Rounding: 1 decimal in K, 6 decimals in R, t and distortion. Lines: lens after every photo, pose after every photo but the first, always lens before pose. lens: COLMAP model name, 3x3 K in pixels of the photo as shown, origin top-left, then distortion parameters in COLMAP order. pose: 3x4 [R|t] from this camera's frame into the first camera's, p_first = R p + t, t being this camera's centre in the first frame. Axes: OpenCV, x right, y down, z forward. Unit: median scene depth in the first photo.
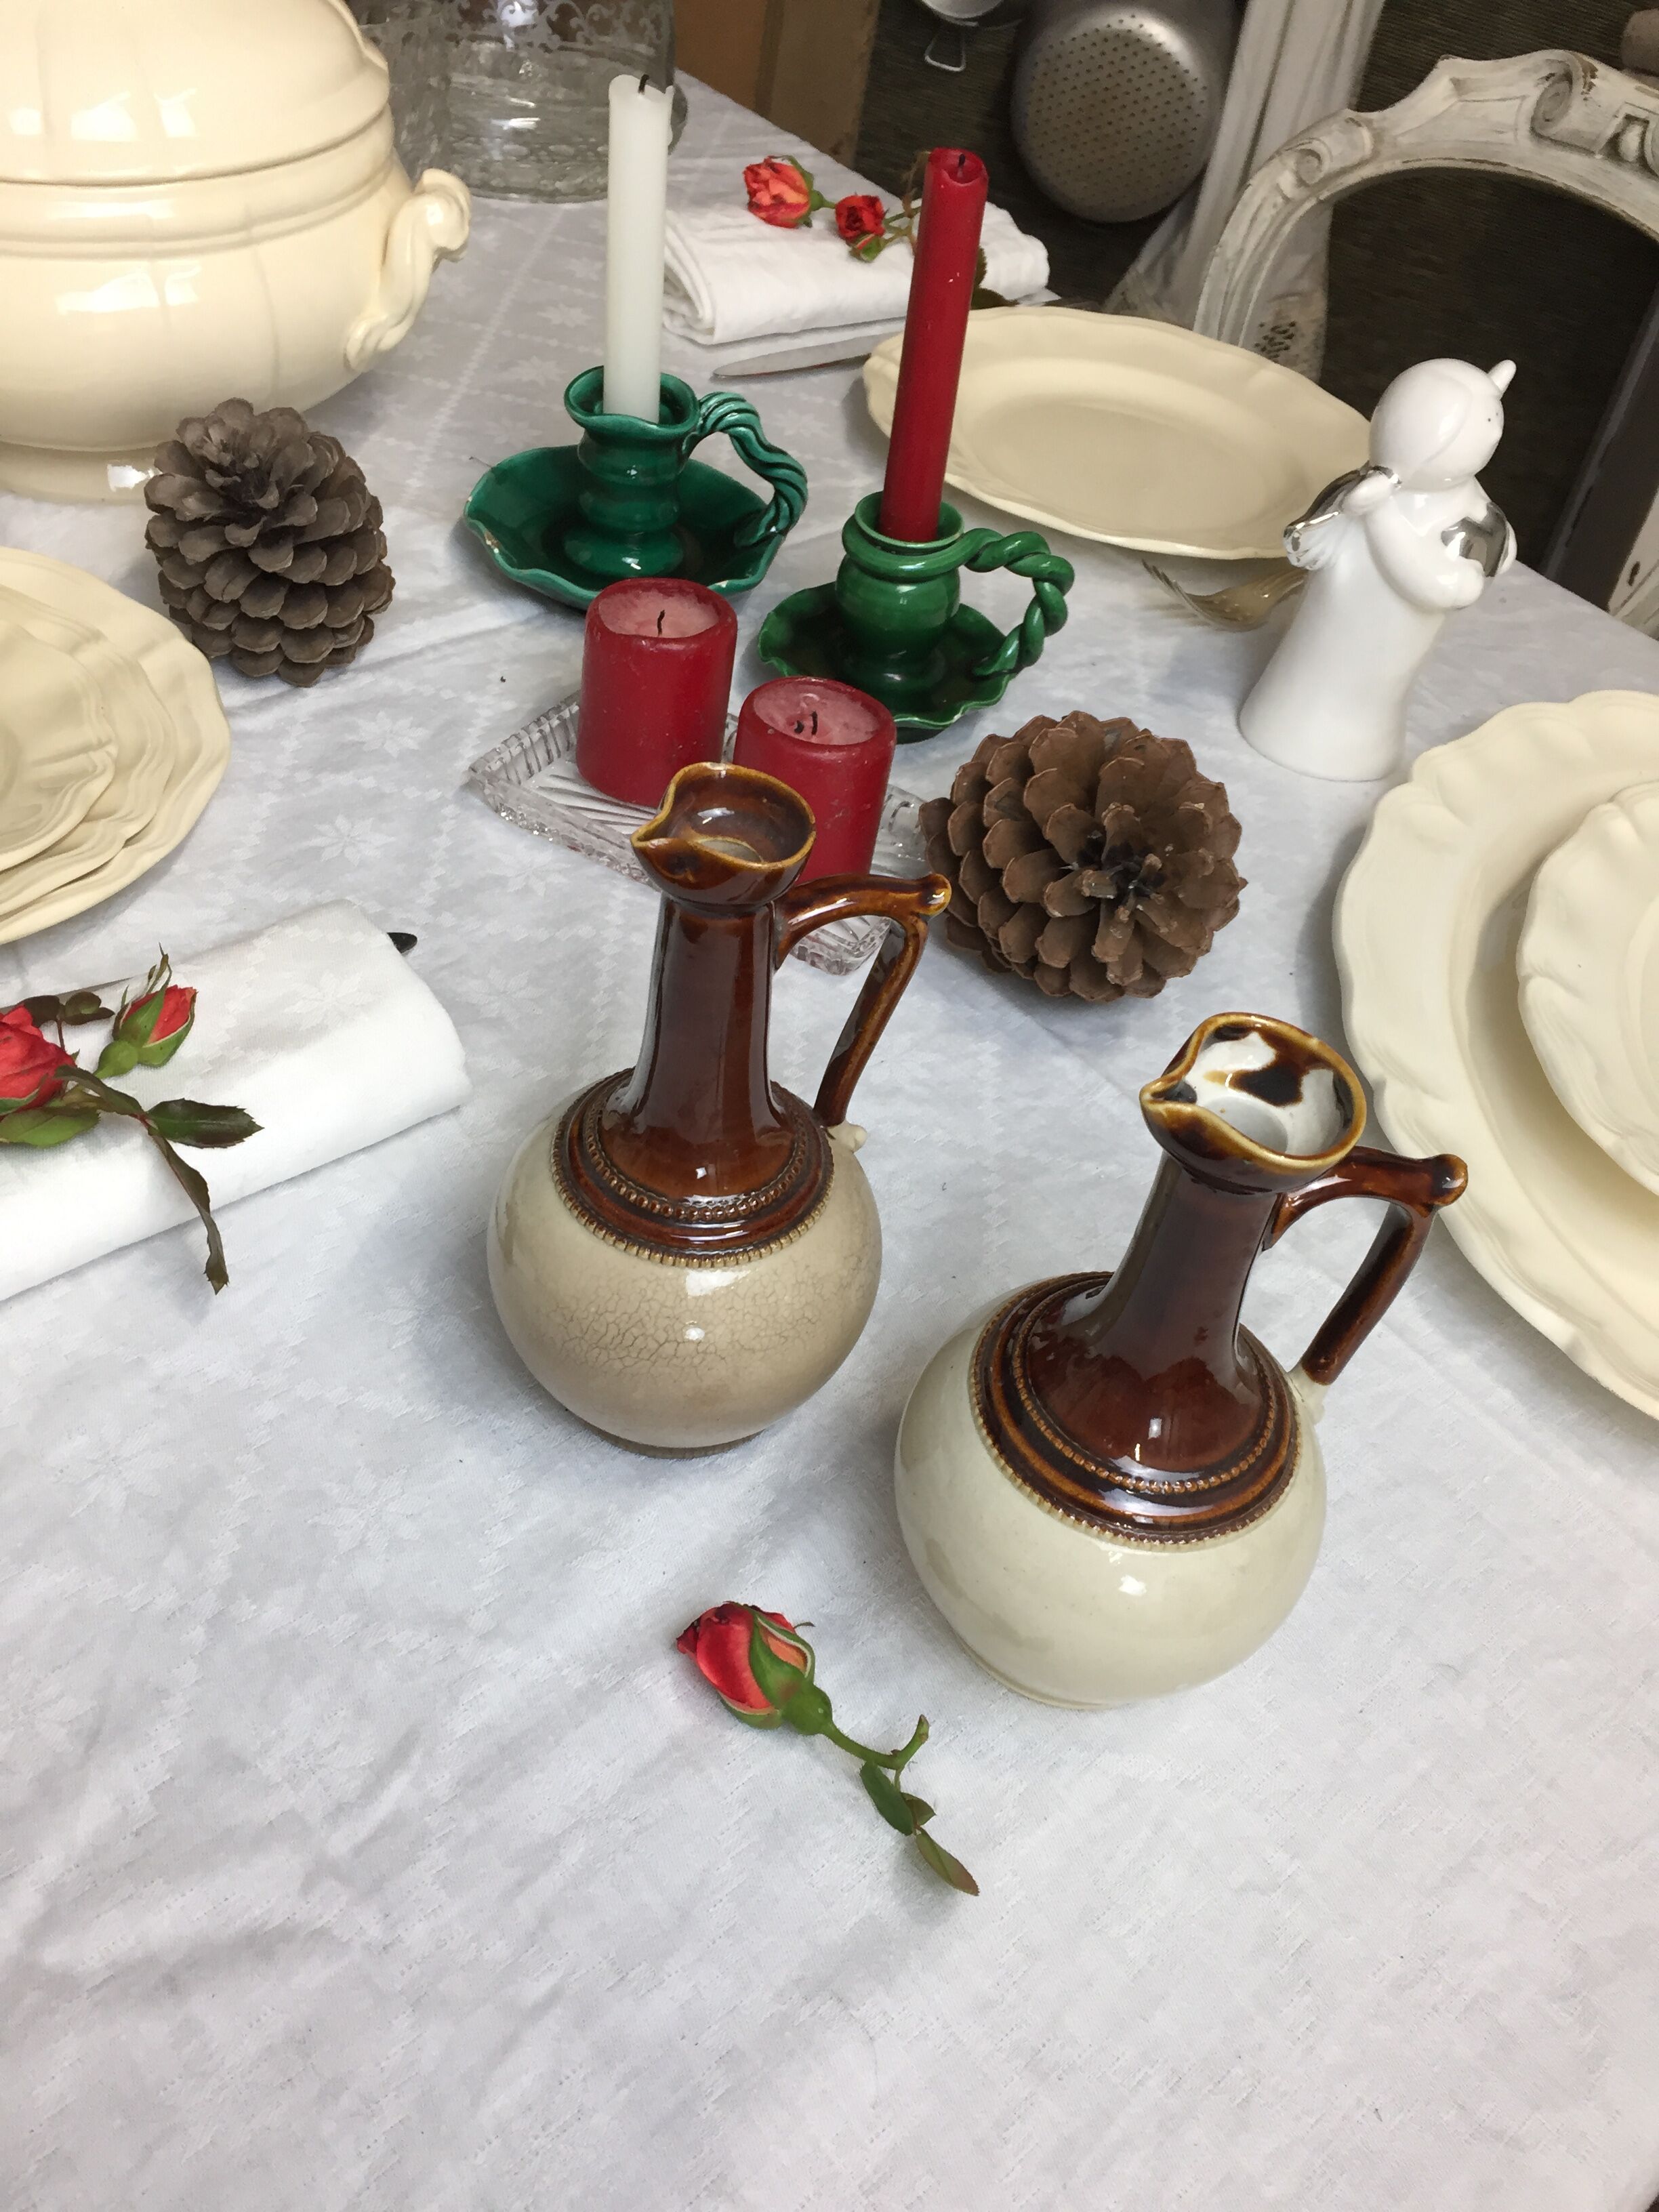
lens RADIAL K [[1871.9, 0, 829.5], [0, 1871.9, 1106.0], [0, 0, 1]] dist [0.065075, -0.091785]
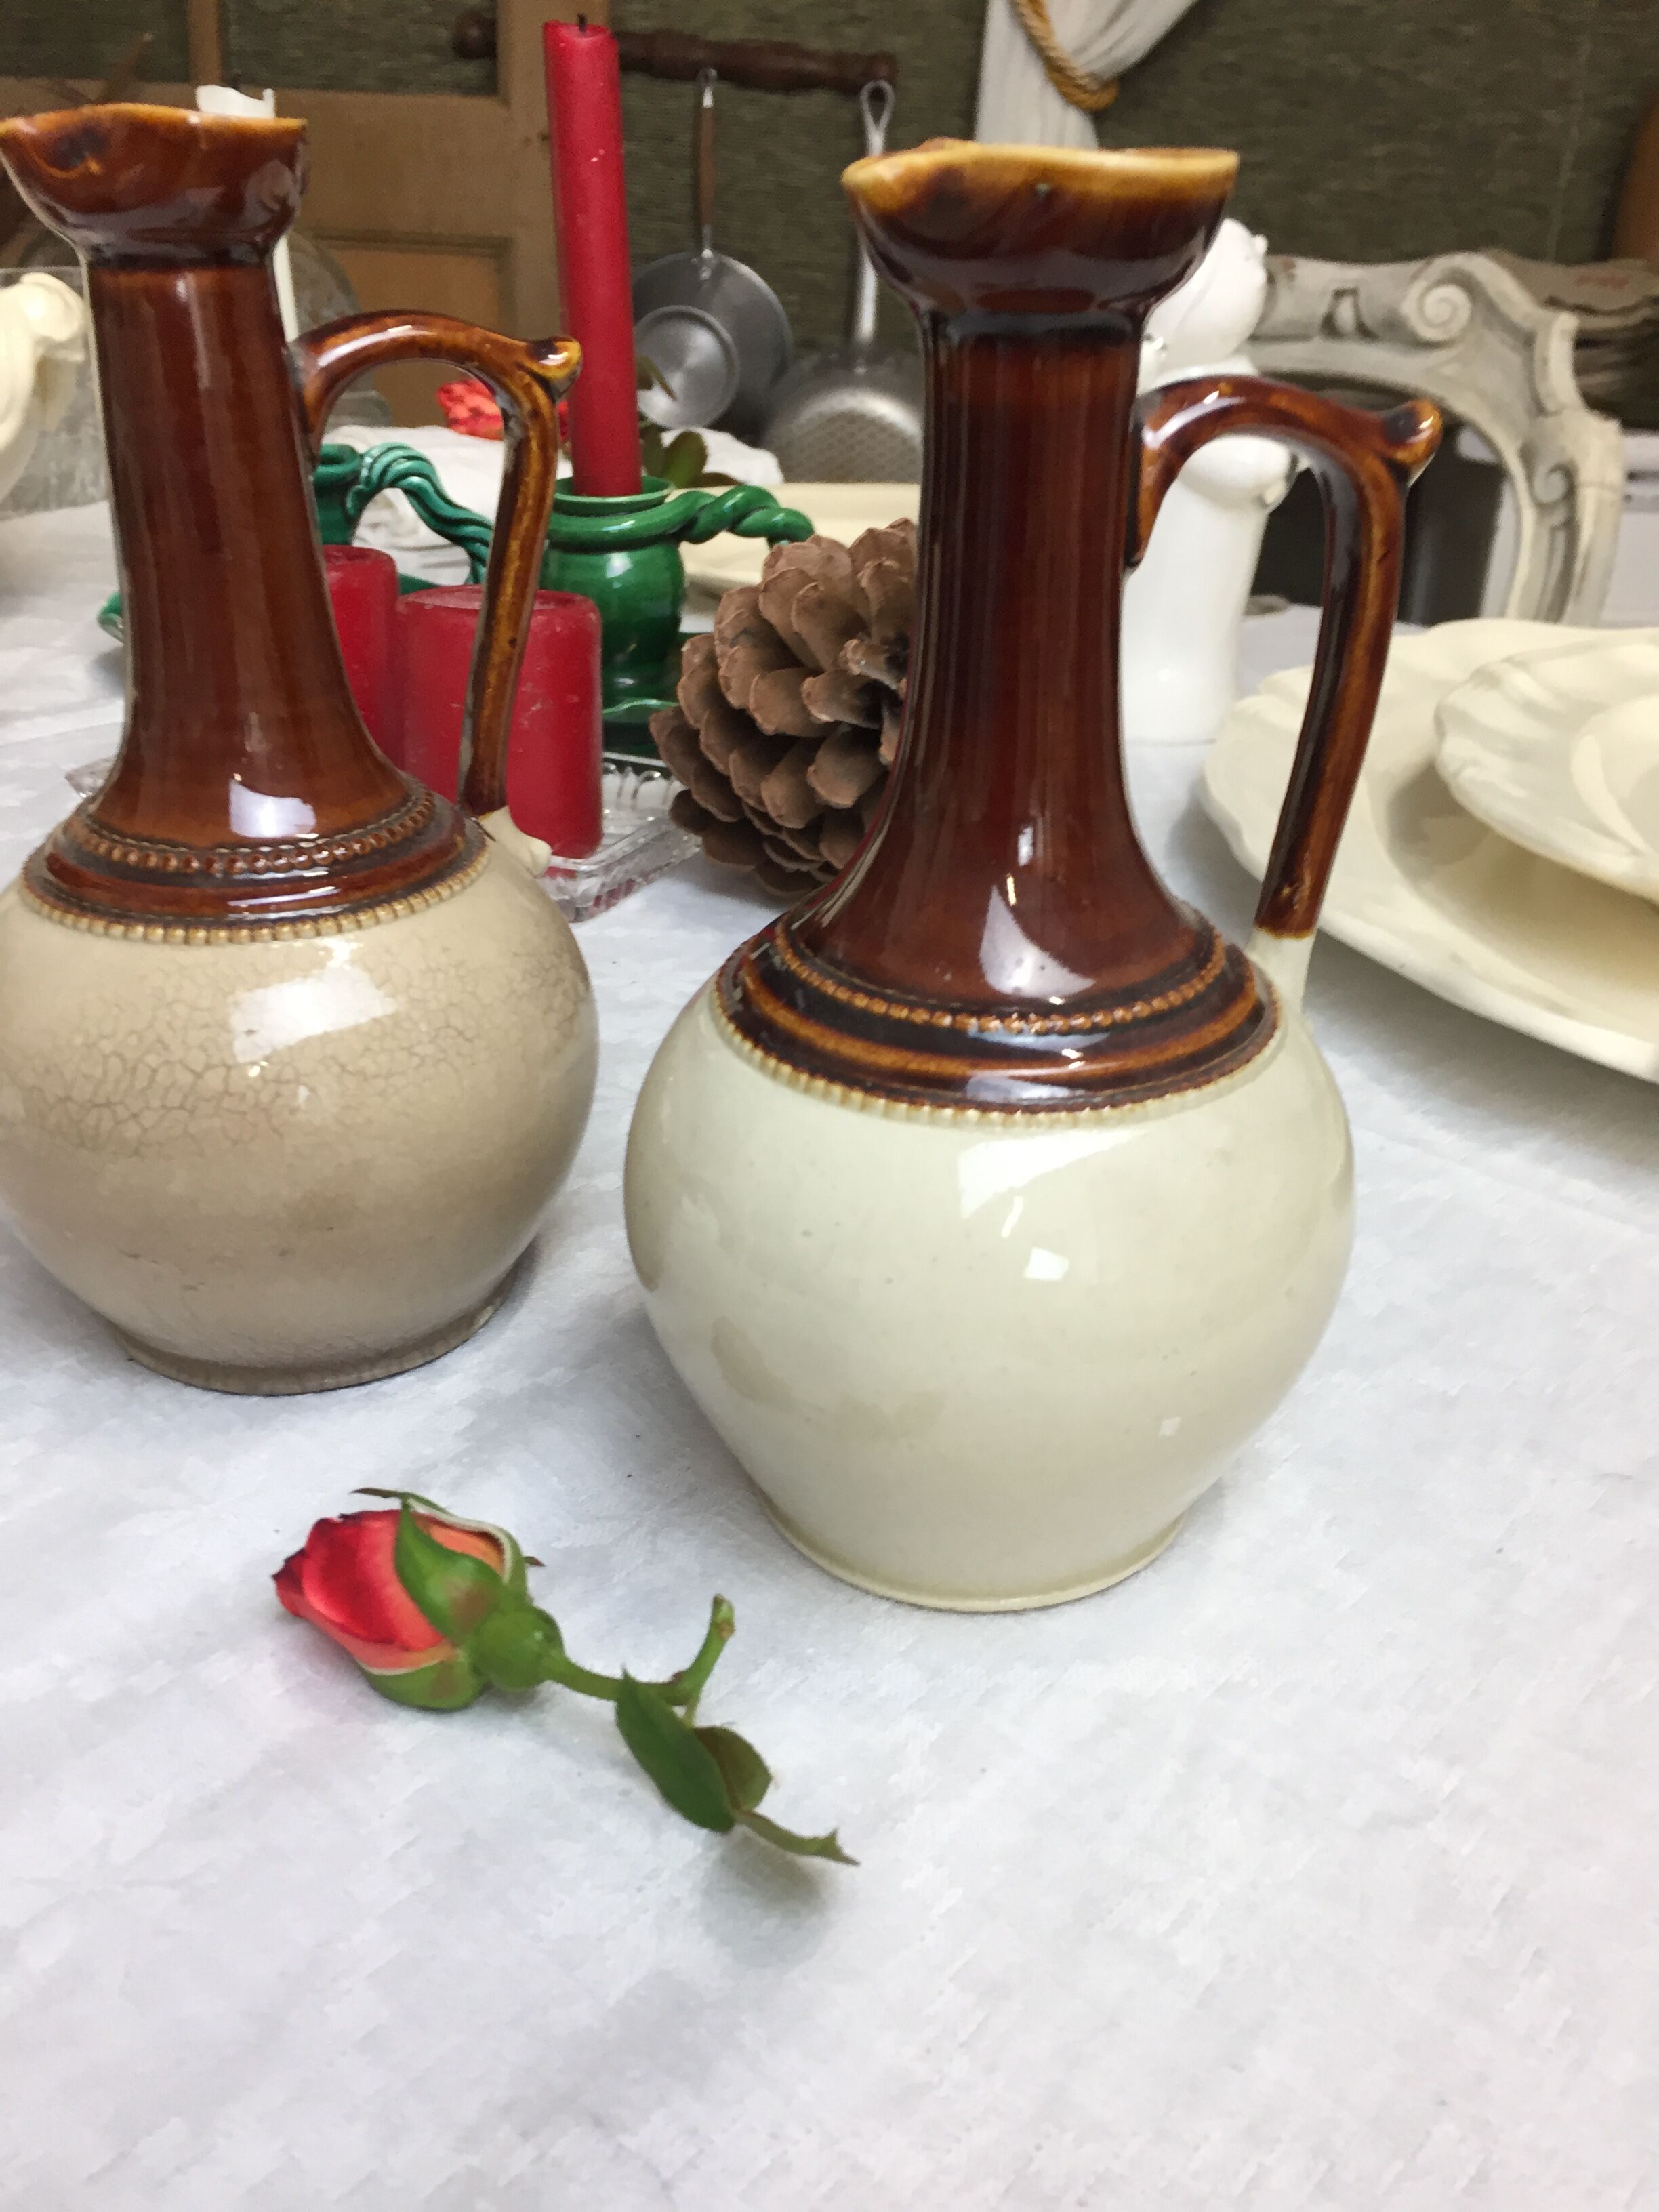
lens RADIAL K [[1922.5, 0, 829.5], [0, 1922.5, 1106.0], [0, 0, 1]] dist [0.059581, -0.097183]
pose [[0.985210, -0.157534, 0.067416, 0.063881], [0.170174, 0.945591, -0.277305, 0.342962], [-0.020063, 0.284676, 0.958414, 0.421194]]
